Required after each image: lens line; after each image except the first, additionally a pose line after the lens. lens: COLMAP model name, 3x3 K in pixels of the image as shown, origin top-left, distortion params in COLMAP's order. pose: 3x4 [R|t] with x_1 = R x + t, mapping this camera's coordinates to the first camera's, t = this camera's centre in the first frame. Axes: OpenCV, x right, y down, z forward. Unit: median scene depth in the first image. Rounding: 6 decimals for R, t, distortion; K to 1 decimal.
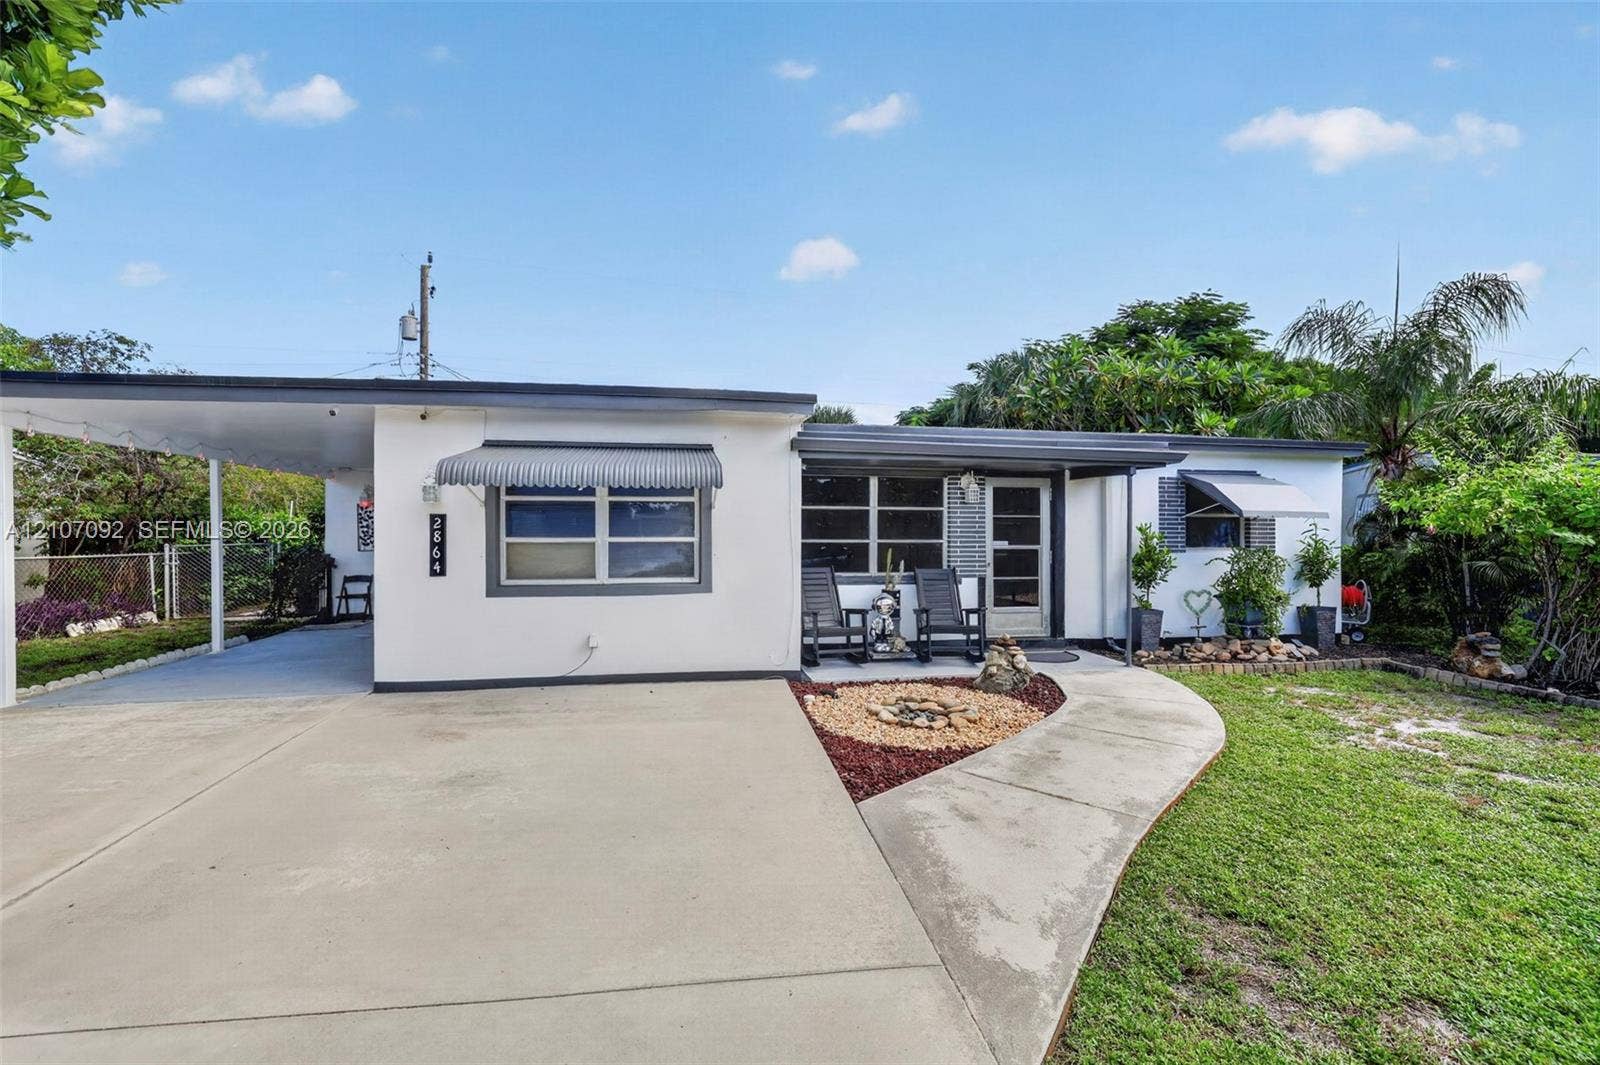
lens RADIAL K [[701.8, 0, 775.2], [0, 701.8, 521.8], [0, 0, 1]] dist [0.002213, -0.000359]
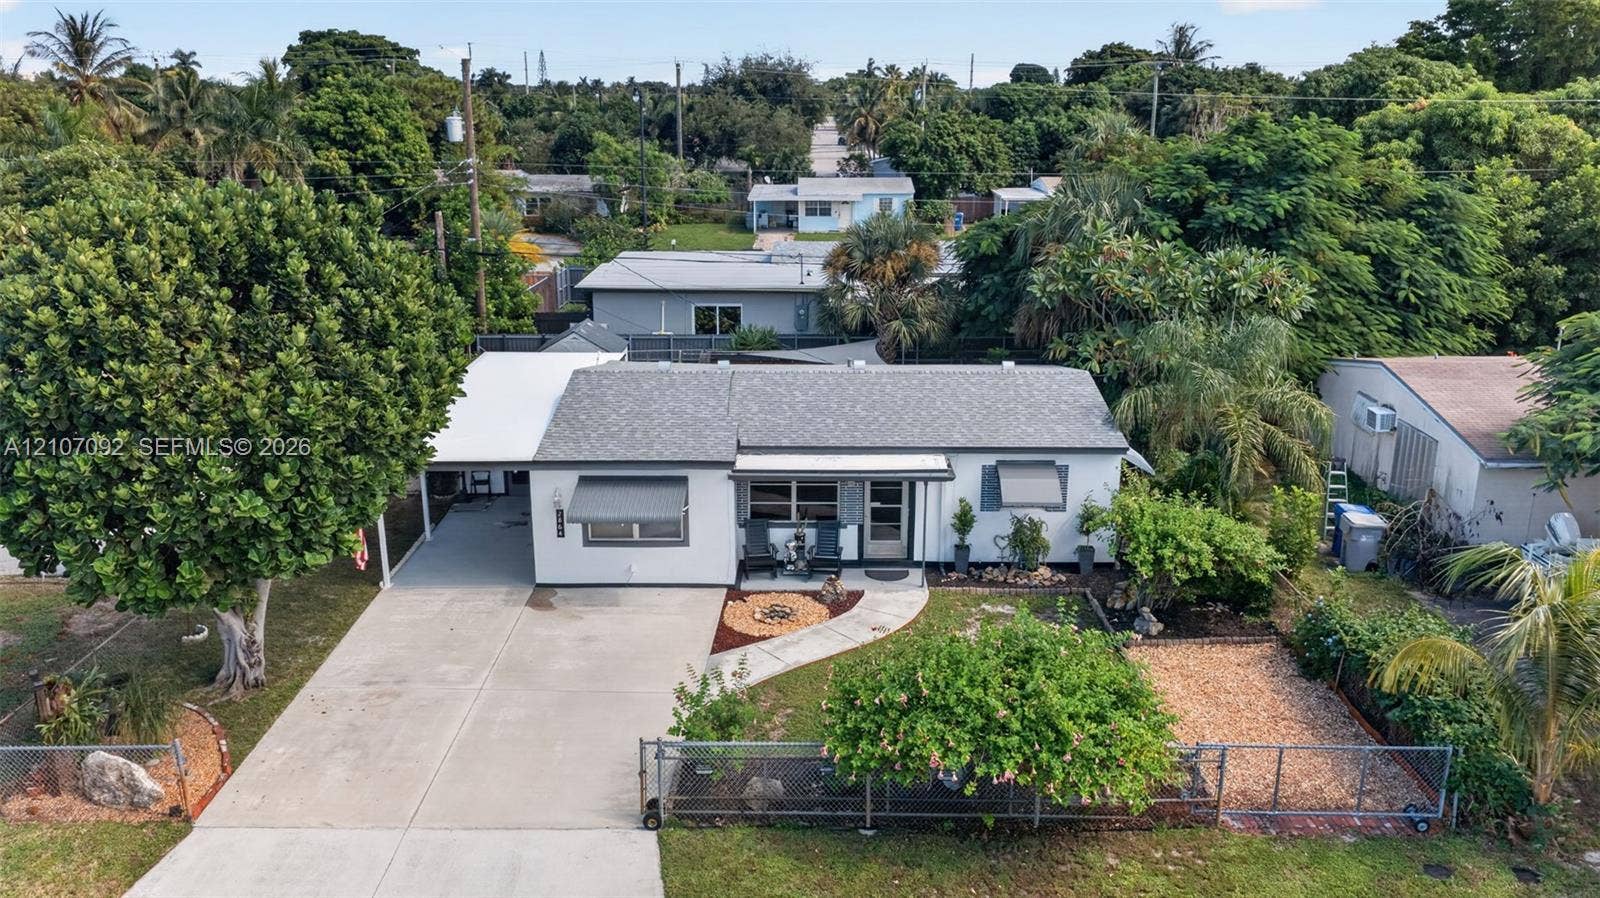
lens RADIAL K [[1307.4, 0, 800.0], [0, 1307.4, 449.0], [0, 0, 1]] dist [0.038424, -0.067423]
pose [[0.985792, 0.045775, -0.161611, 0.661358], [0.001872, 0.959096, 0.283076, -0.995395], [0.167959, -0.279357, 0.945383, -1.955758]]
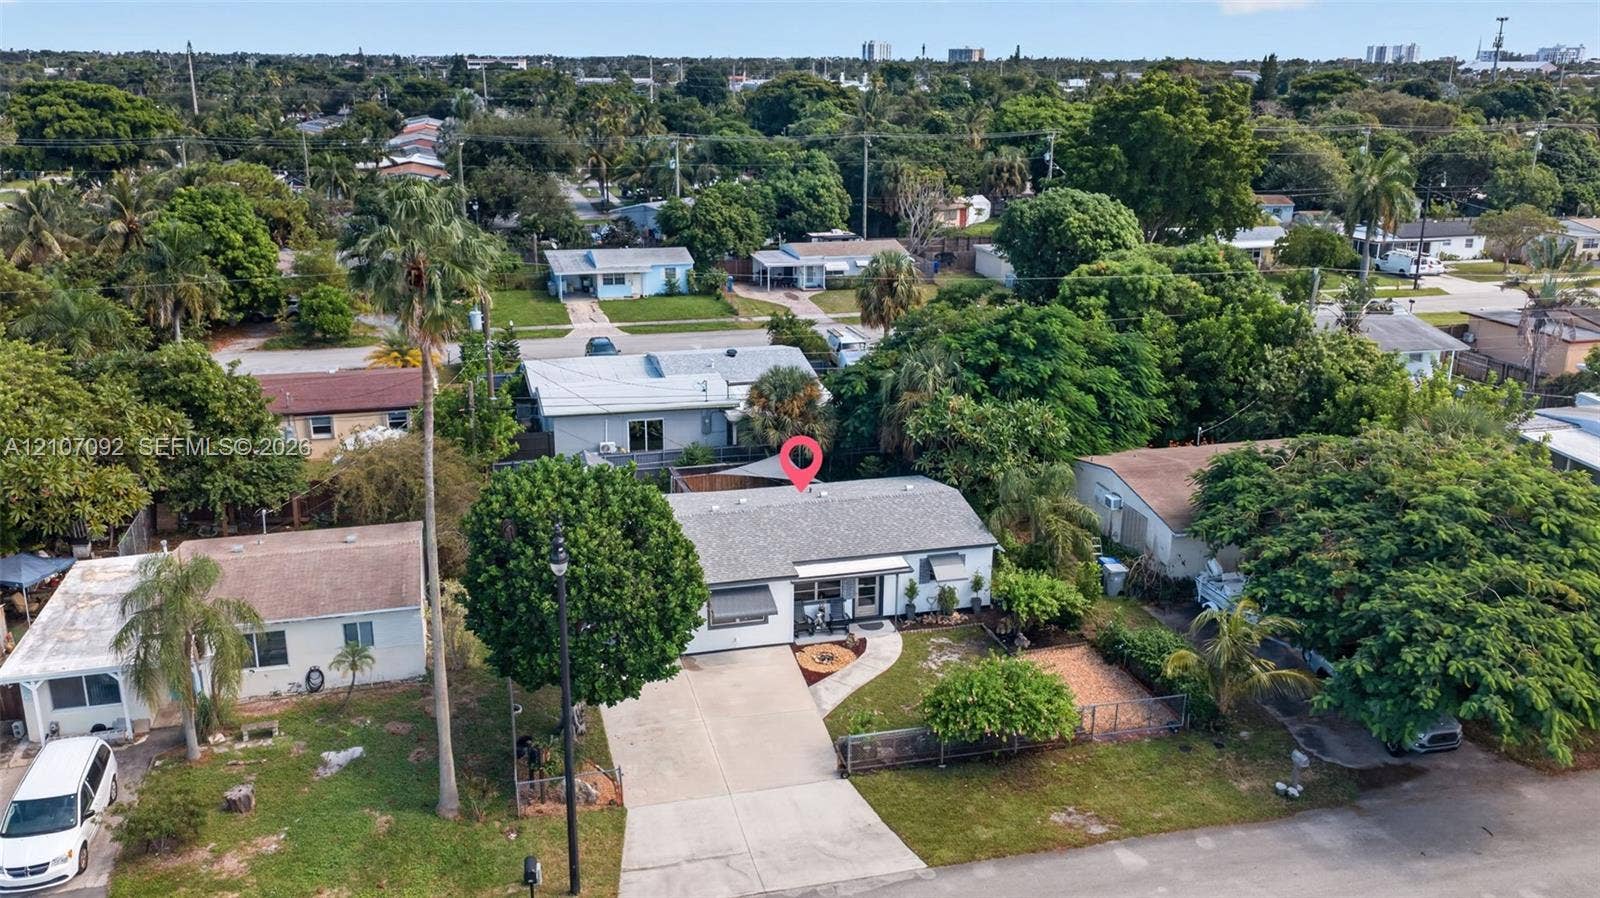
lens RADIAL K [[1307.4, 0, 800.0], [0, 1307.4, 449.0], [0, 0, 1]] dist [0.038424, -0.067423]
pose [[0.995560, -0.023287, 0.091199, -0.412953], [-0.006039, 0.951115, 0.308778, -2.217861], [-0.093931, -0.307958, 0.946752, -3.976621]]
